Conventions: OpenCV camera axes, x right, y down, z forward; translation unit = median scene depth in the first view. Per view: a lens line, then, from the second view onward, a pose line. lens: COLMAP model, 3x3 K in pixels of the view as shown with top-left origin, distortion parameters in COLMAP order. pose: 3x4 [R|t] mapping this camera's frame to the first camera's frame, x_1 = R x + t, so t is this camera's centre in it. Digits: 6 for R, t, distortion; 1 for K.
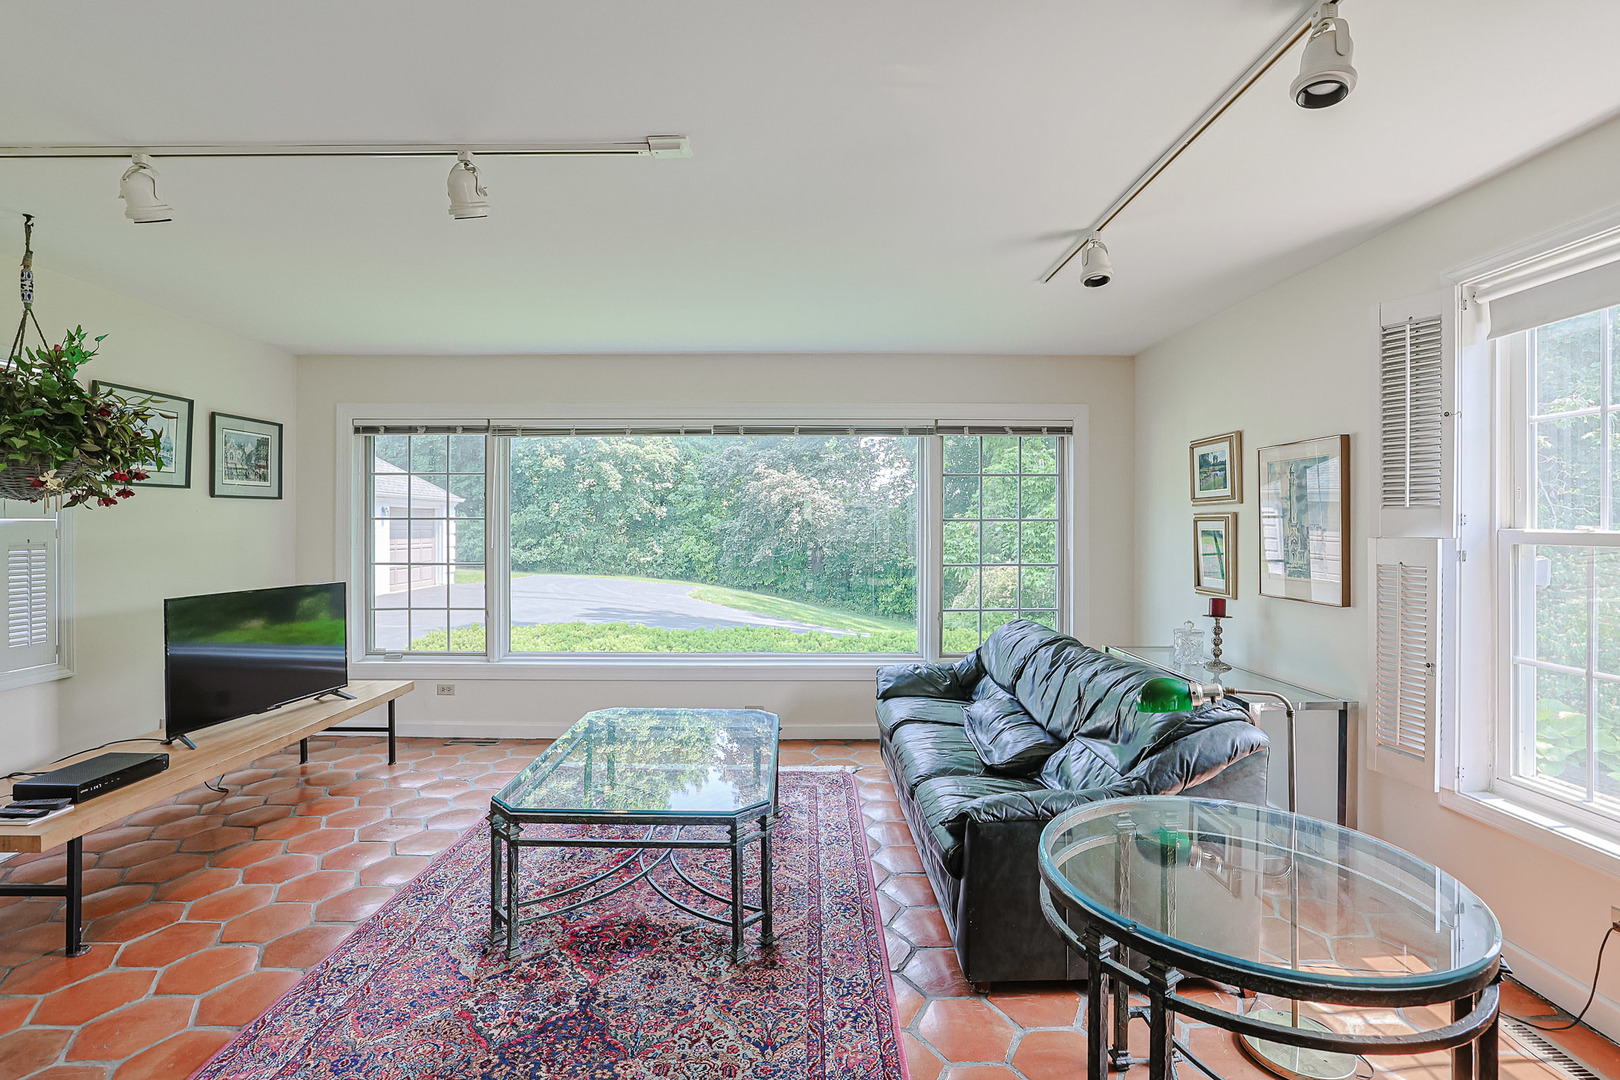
lens RADIAL K [[731.5, 0, 805.0], [0, 731.5, 528.0], [0, 0, 1]] dist [-0.013167, 0.000322]
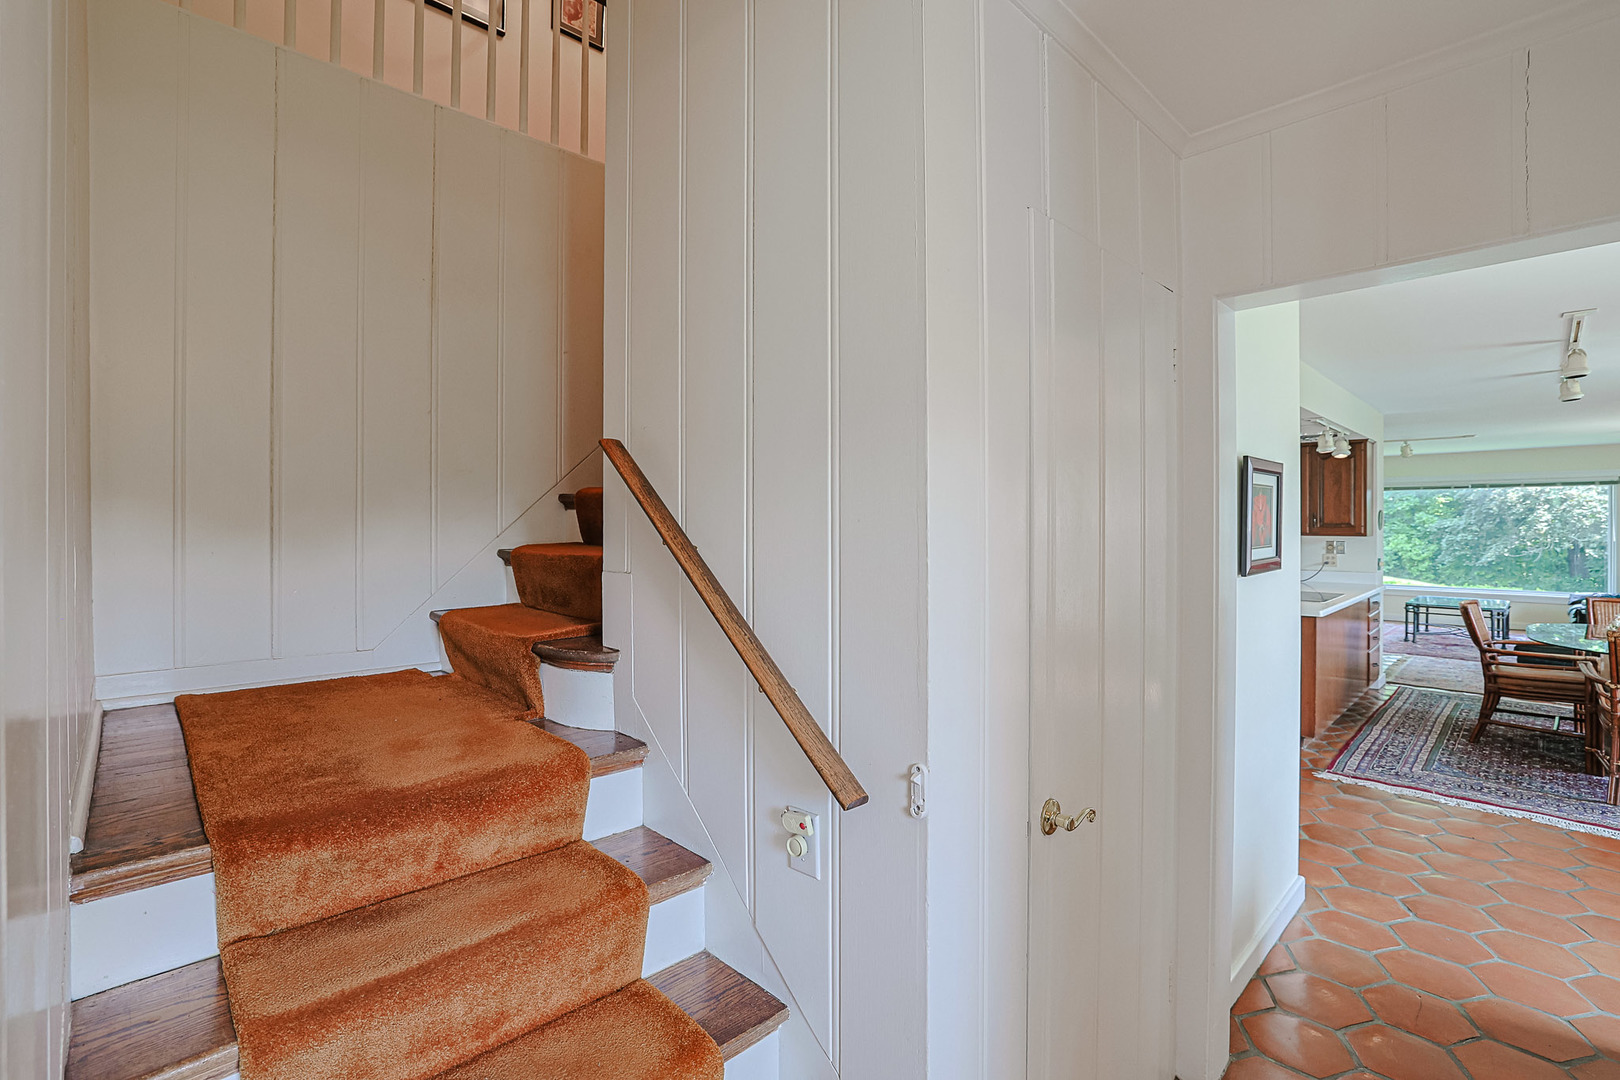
lens RADIAL K [[731.5, 0, 805.0], [0, 731.5, 528.0], [0, 0, 1]] dist [-0.013167, 0.000322]
pose [[0.681766, 0.000976, -0.731569, 0.018328], [0.001719, 0.999994, 0.002936, -0.002395], [0.731568, -0.003259, 0.681761, -0.309643]]
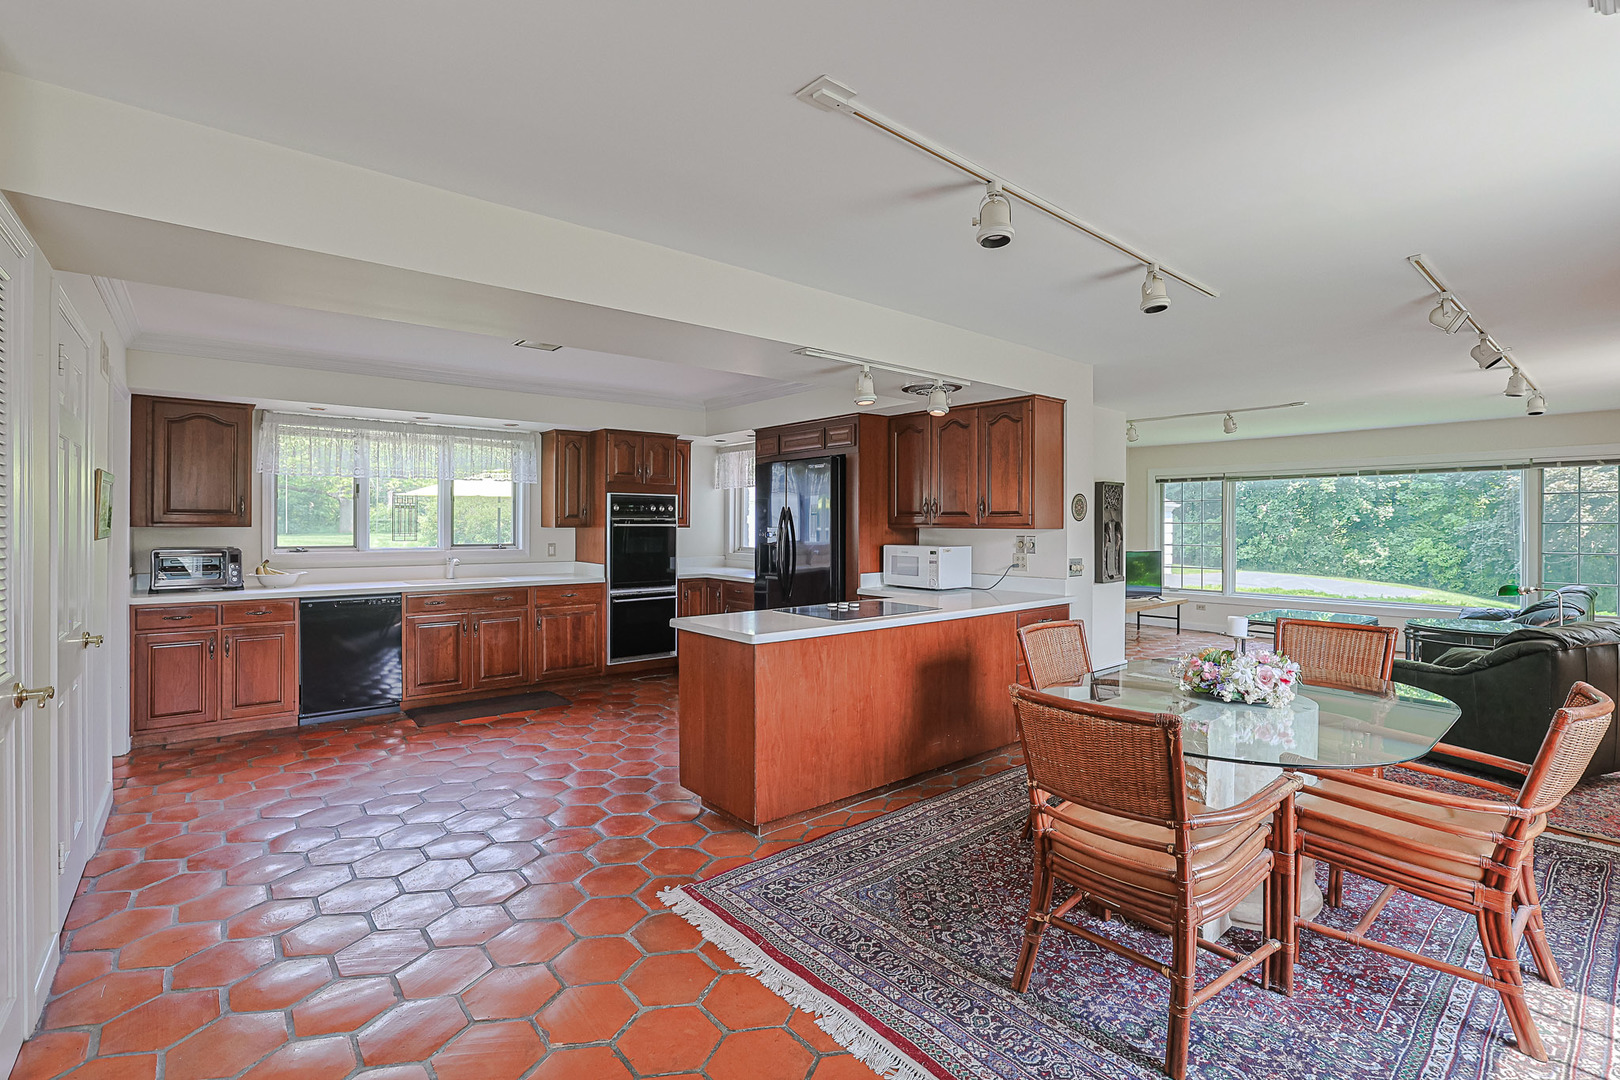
lens RADIAL K [[731.5, 0, 805.0], [0, 731.5, 528.0], [0, 0, 1]] dist [-0.013167, 0.000322]
pose [[0.628204, 0.002736, -0.778044, 0.064192], [-0.003646, 0.999993, 0.000573, 0.000705], [0.778040, 0.002477, 0.628210, -0.185253]]
